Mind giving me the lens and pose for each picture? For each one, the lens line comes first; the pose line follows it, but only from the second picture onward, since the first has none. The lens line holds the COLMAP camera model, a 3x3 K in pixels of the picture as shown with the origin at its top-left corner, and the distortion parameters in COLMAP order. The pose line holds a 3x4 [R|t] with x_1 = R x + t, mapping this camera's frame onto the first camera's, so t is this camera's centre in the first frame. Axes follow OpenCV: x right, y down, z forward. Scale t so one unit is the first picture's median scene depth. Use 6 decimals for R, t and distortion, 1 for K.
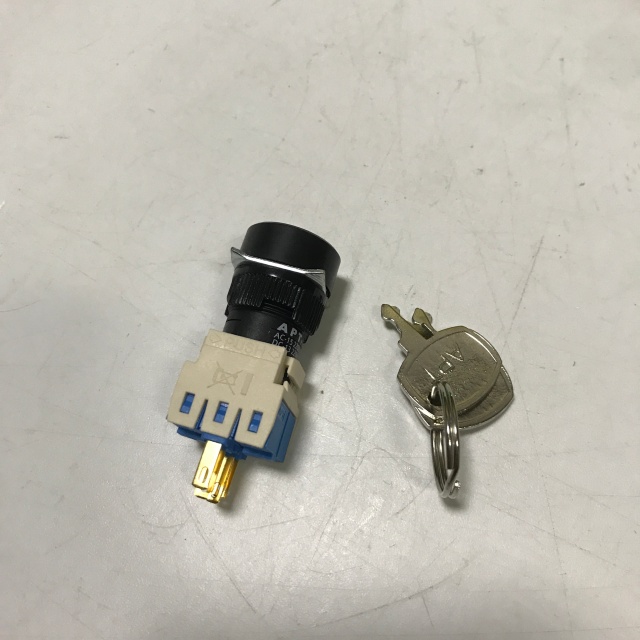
lens RADIAL K [[720.8, 0, 320.0], [0, 720.8, 320.0], [0, 0, 1]] dist [0.003399, -0.131724]
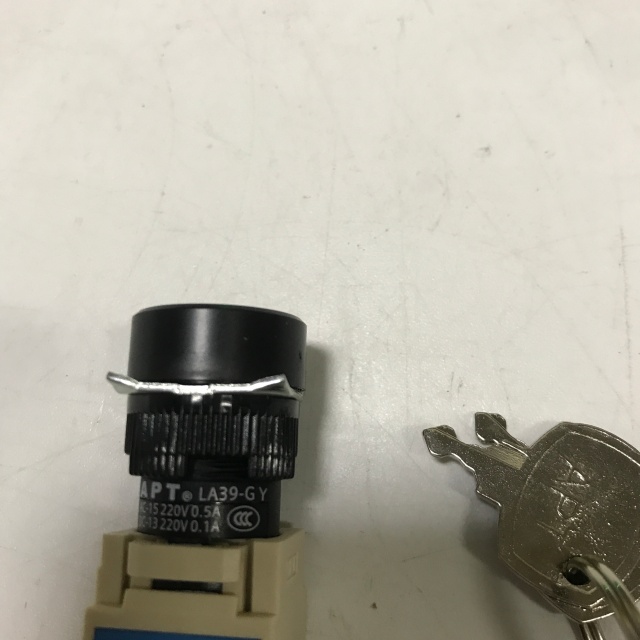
lens RADIAL K [[720.8, 0, 320.0], [0, 720.8, 320.0], [0, 0, 1]] dist [0.003399, -0.131724]
pose [[0.947754, -0.318719, 0.013406, 0.032818], [0.305634, 0.895203, -0.324343, 0.083947], [0.091373, 0.311495, 0.945845, 0.455645]]
